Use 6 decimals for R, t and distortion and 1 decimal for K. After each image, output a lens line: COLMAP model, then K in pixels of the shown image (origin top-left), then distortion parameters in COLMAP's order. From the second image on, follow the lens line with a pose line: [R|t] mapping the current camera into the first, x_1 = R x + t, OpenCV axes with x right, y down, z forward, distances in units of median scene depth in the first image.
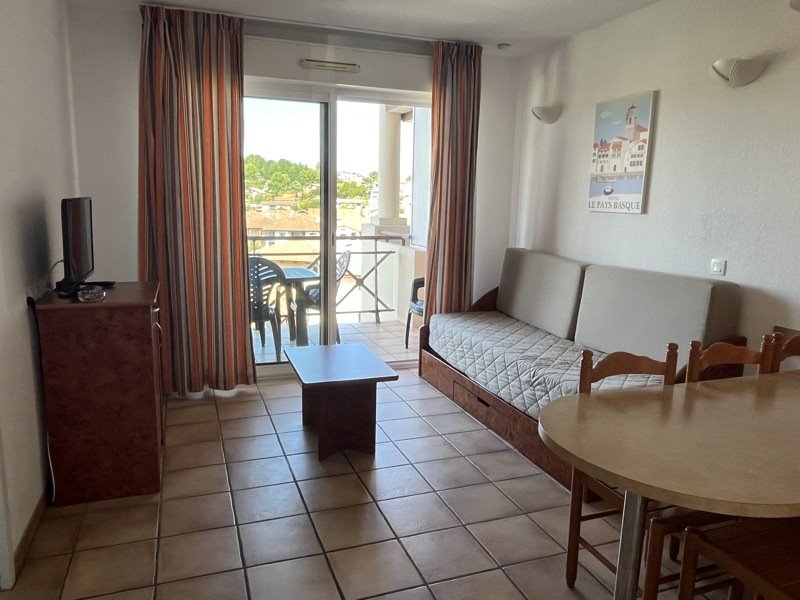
lens RADIAL K [[587.7, 0, 400.0], [0, 587.7, 300.0], [0, 0, 1]] dist [-0.002691, -0.000722]
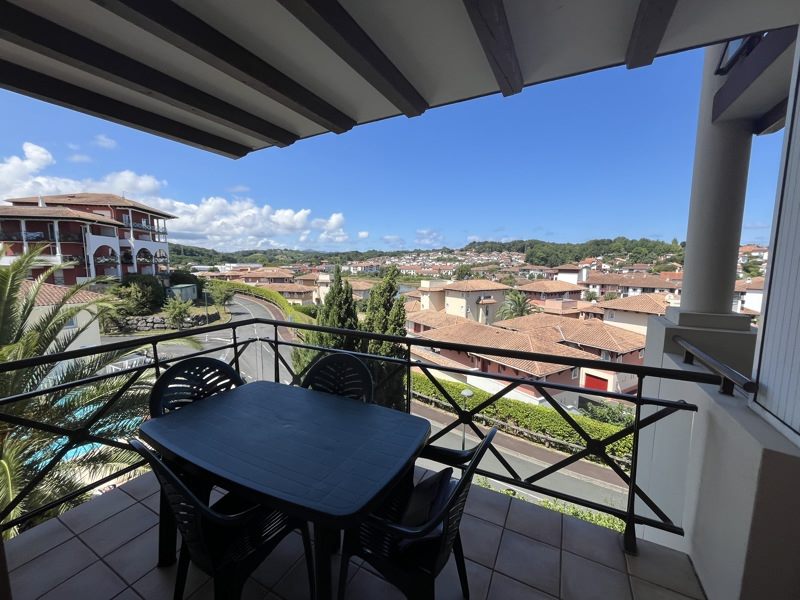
lens RADIAL K [[323.3, 0, 400.0], [0, 323.3, 300.0], [0, 0, 1]] dist [-0.001213, -0.000114]
pose [[0.670426, 0.073252, -0.738351, 0.015055], [-0.120095, 0.992706, -0.010561, -0.118396], [0.732192, 0.095753, 0.674334, 0.590403]]
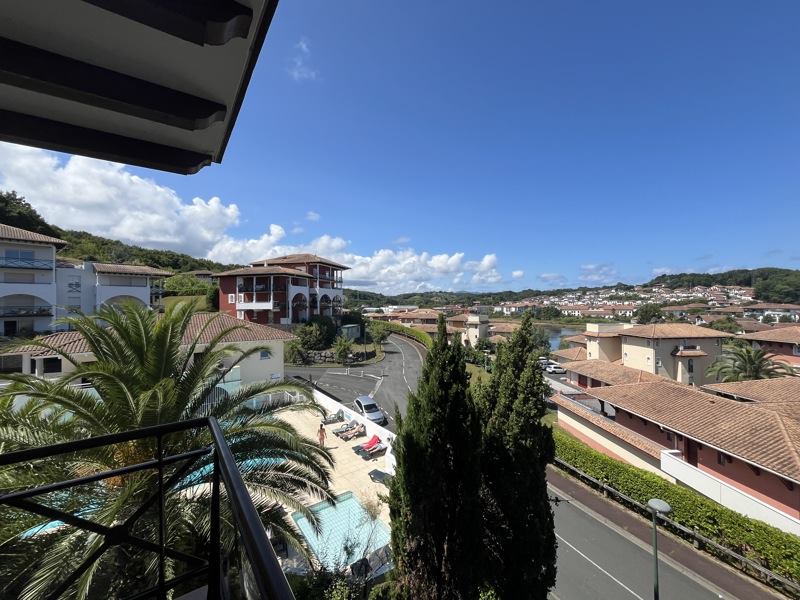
lens RADIAL K [[323.3, 0, 400.0], [0, 323.3, 300.0], [0, 0, 1]] dist [-0.001213, -0.000114]
pose [[0.267334, -0.029201, -0.963161, 0.000627], [-0.149065, 0.986255, -0.071275, -0.124146], [0.952004, 0.162628, 0.259307, 0.612465]]
